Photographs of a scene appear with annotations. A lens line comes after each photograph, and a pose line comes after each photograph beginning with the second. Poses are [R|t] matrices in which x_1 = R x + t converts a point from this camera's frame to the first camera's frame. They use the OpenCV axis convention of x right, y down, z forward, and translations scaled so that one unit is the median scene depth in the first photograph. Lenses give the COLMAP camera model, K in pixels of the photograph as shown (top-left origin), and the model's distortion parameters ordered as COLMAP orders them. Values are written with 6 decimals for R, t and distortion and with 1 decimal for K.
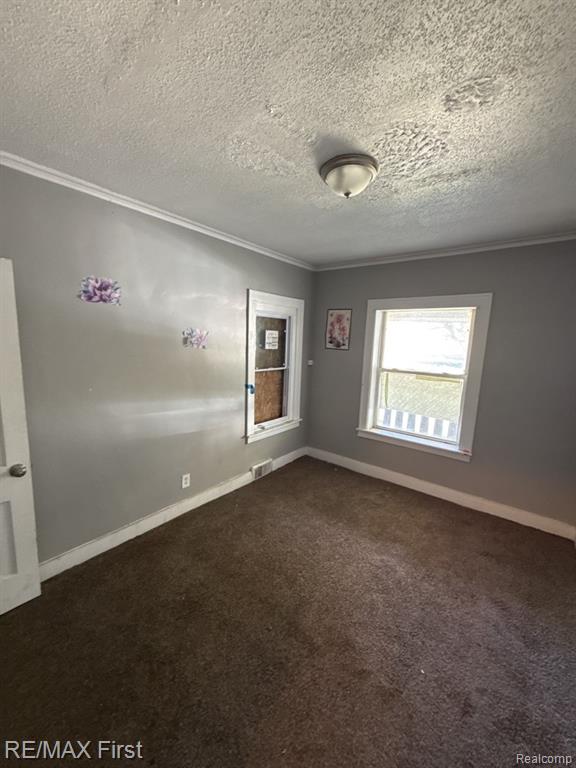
lens RADIAL K [[306.1, 0, 288.1], [0, 306.1, 385.4], [0, 0, 1]] dist [-0.000239, -0.000006]
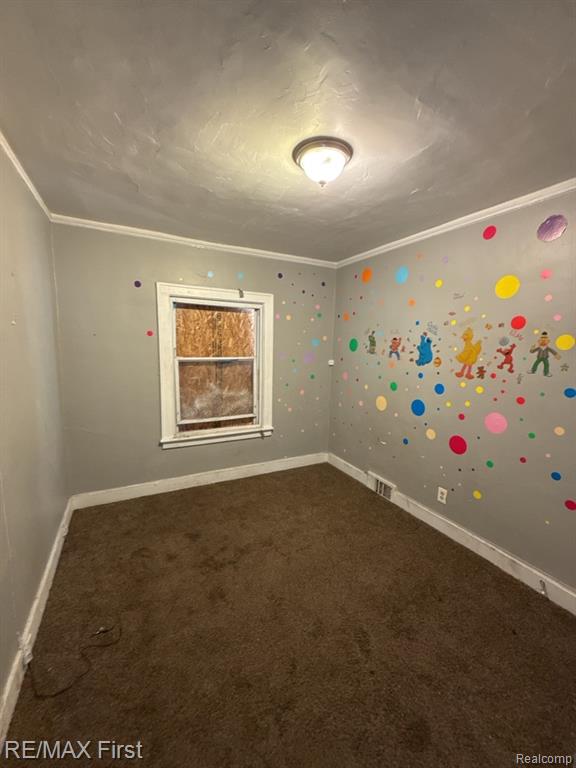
lens RADIAL K [[306.1, 0, 287.9], [0, 306.1, 382.6], [0, 0, 1]] dist [-0.000239, -0.000006]
pose [[-0.388697, 0.079491, -0.917930, 0.678025], [-0.151864, 0.977118, 0.148923, -0.091048], [0.908764, 0.197287, -0.367730, 0.853047]]
